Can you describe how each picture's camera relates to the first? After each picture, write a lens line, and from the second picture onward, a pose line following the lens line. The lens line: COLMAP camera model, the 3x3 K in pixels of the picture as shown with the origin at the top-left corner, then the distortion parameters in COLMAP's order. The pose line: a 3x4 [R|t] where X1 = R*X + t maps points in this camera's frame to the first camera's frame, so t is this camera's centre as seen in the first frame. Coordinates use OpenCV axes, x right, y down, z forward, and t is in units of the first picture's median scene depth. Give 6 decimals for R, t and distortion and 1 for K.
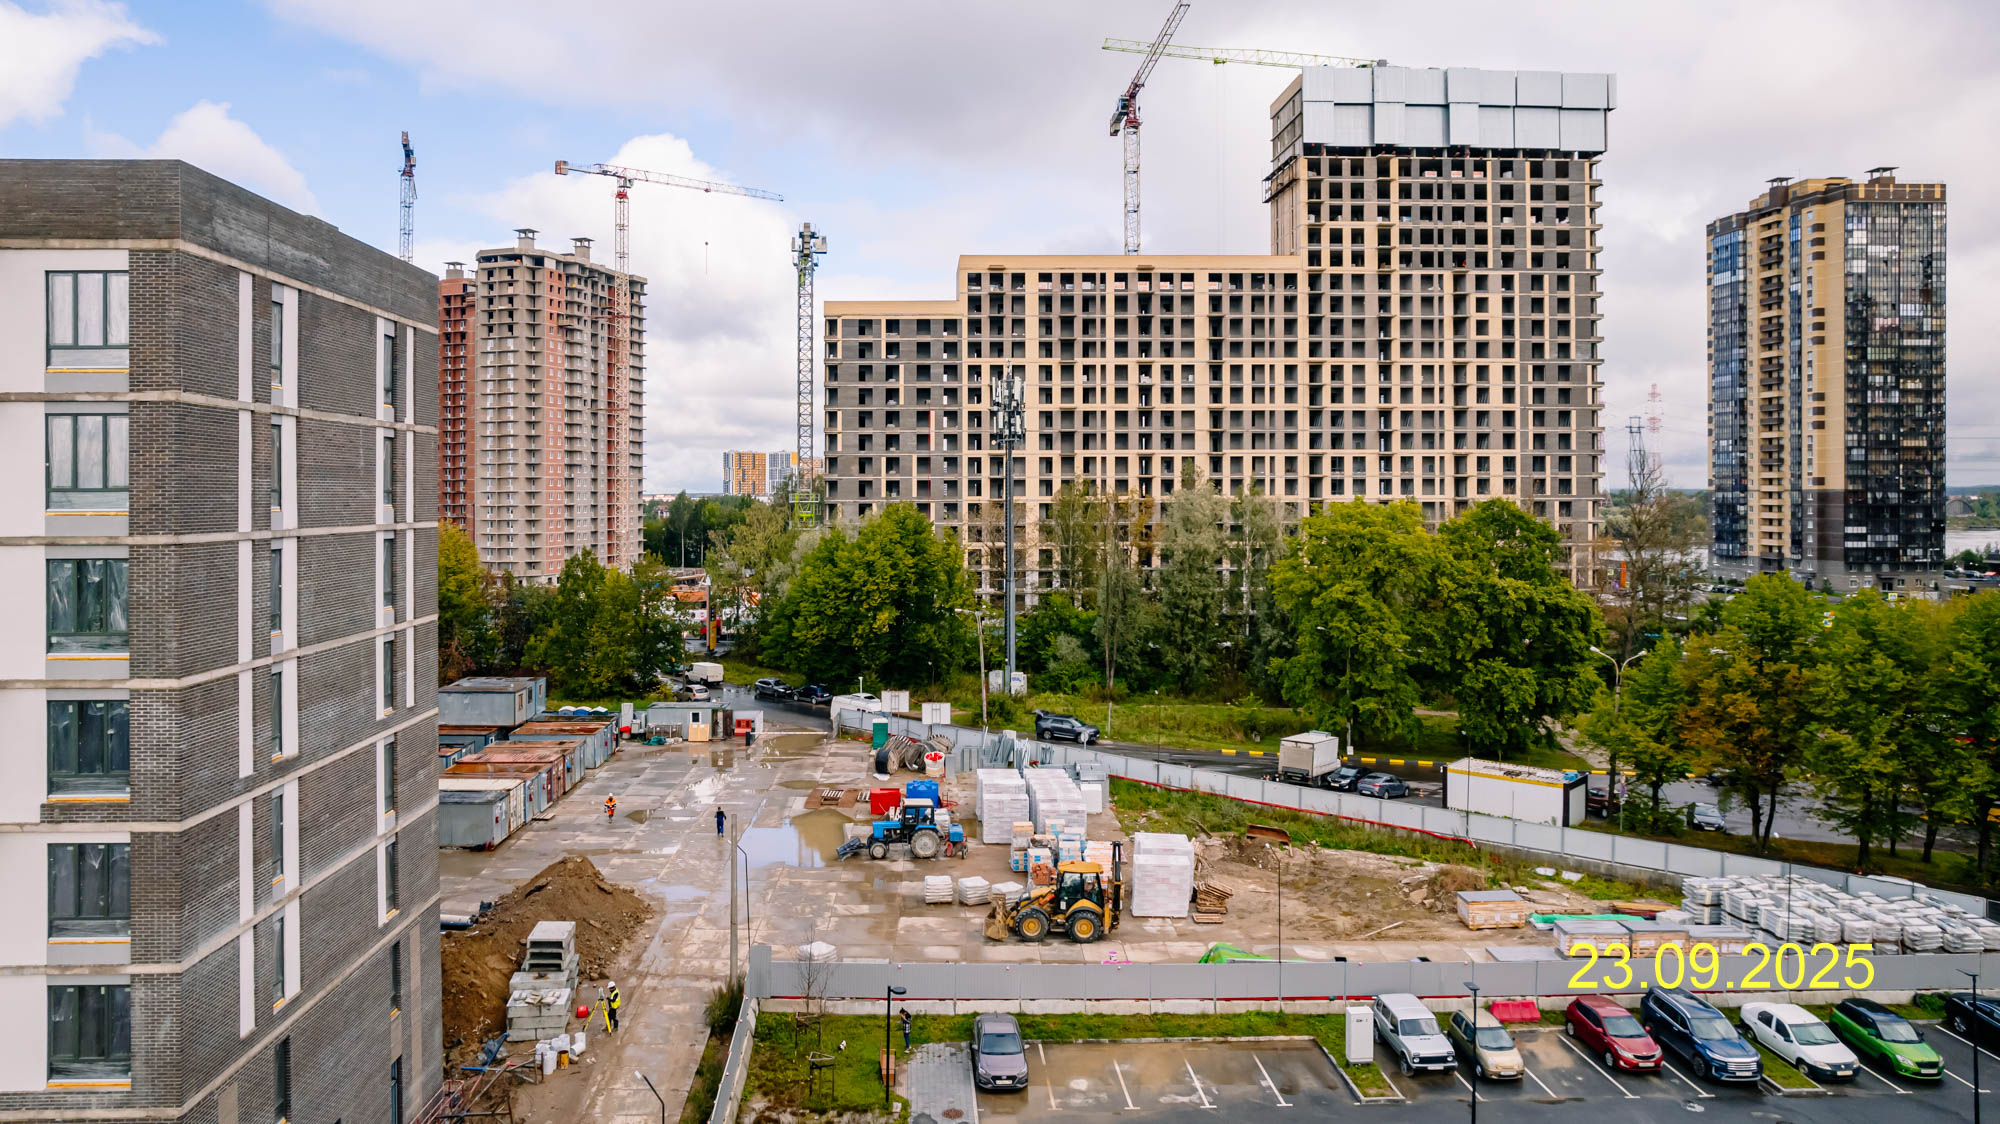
lens RADIAL K [[1307.1, 0, 999.3], [0, 1307.1, 520.5], [0, 0, 1]] dist [-0.085533, 0.052357]
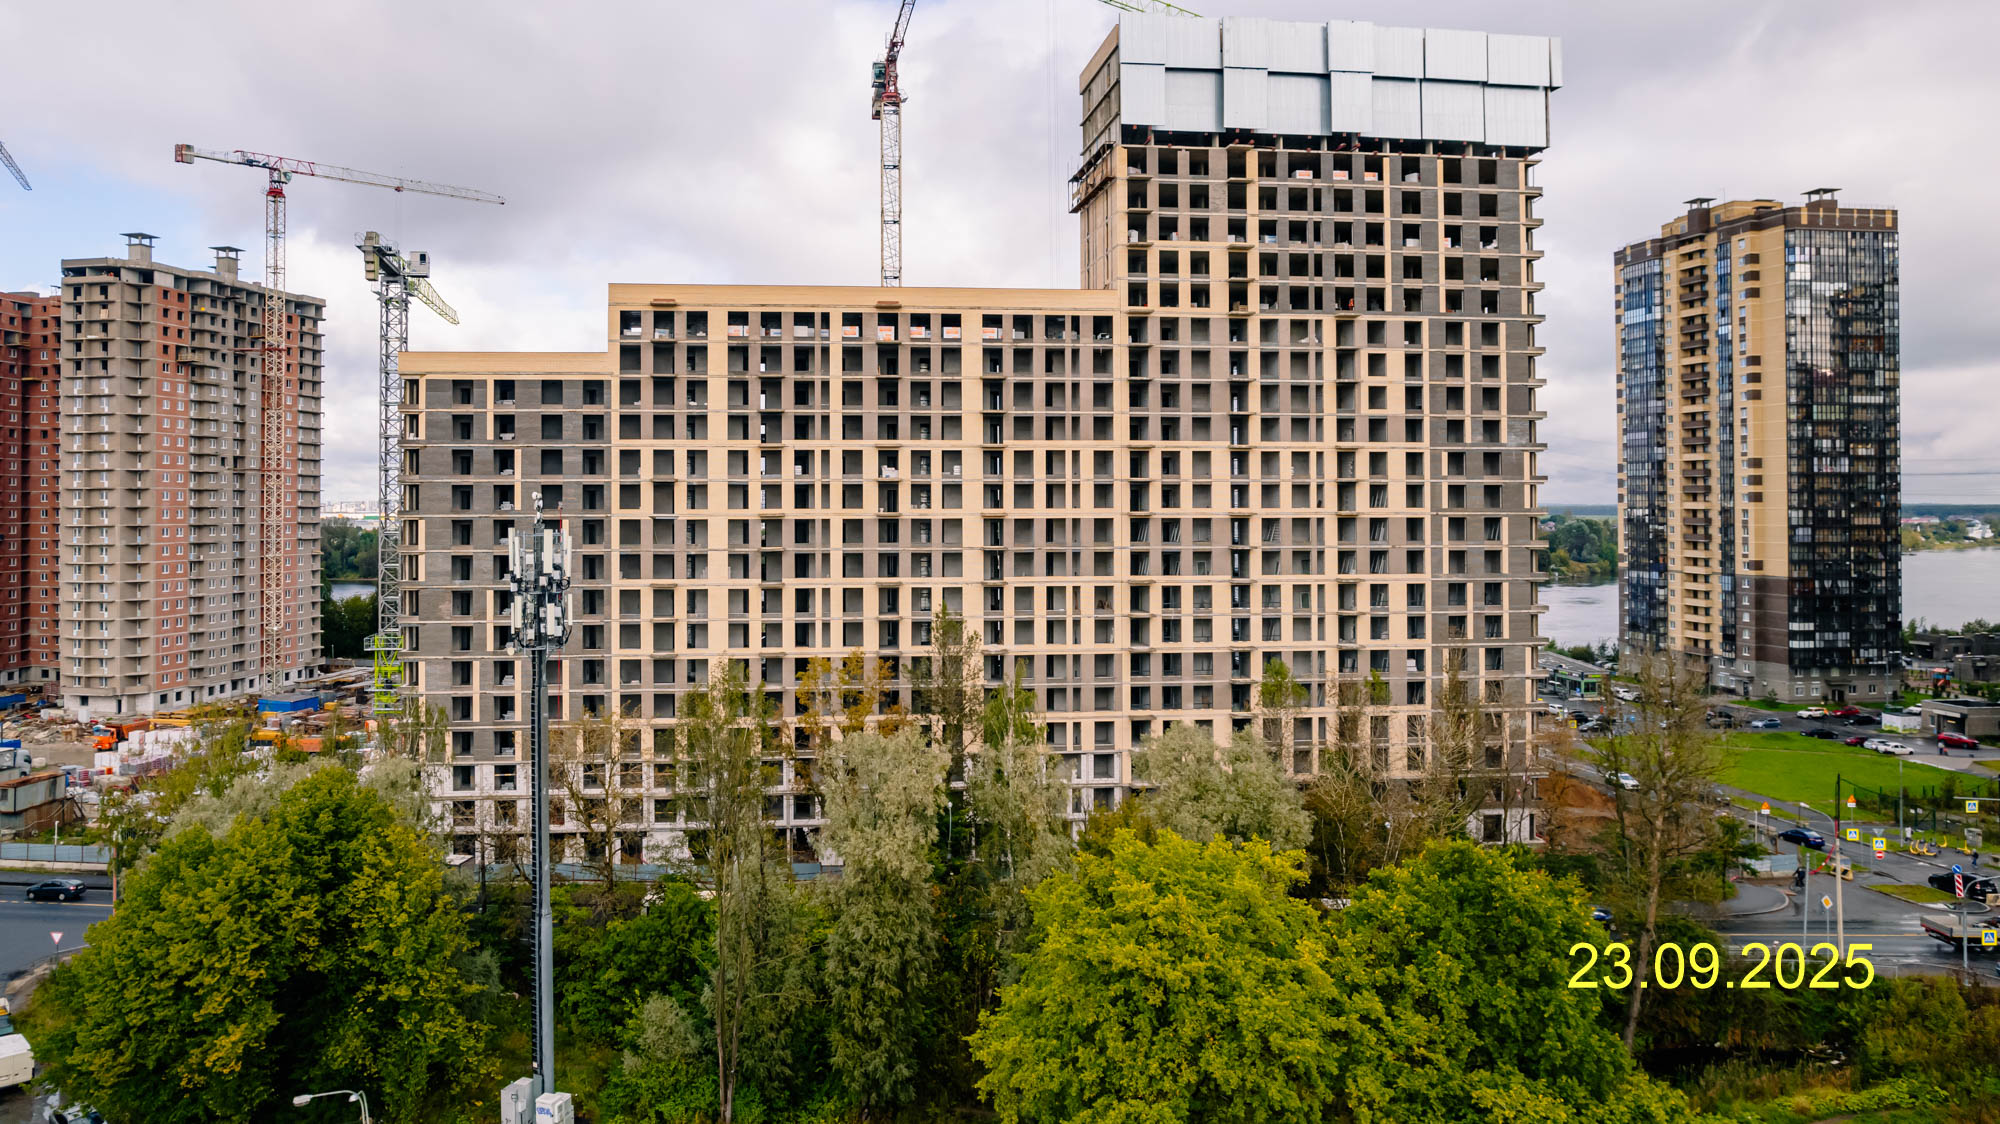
lens RADIAL K [[1326.4, 0, 1004.9], [0, 1326.4, 531.9], [0, 0, 1]] dist [-0.083159, 0.058714]
pose [[0.993787, -0.003759, 0.111231, 0.095837], [0.004430, 0.999973, -0.005785, -0.073460], [-0.111207, 0.006242, 0.993778, 0.317845]]
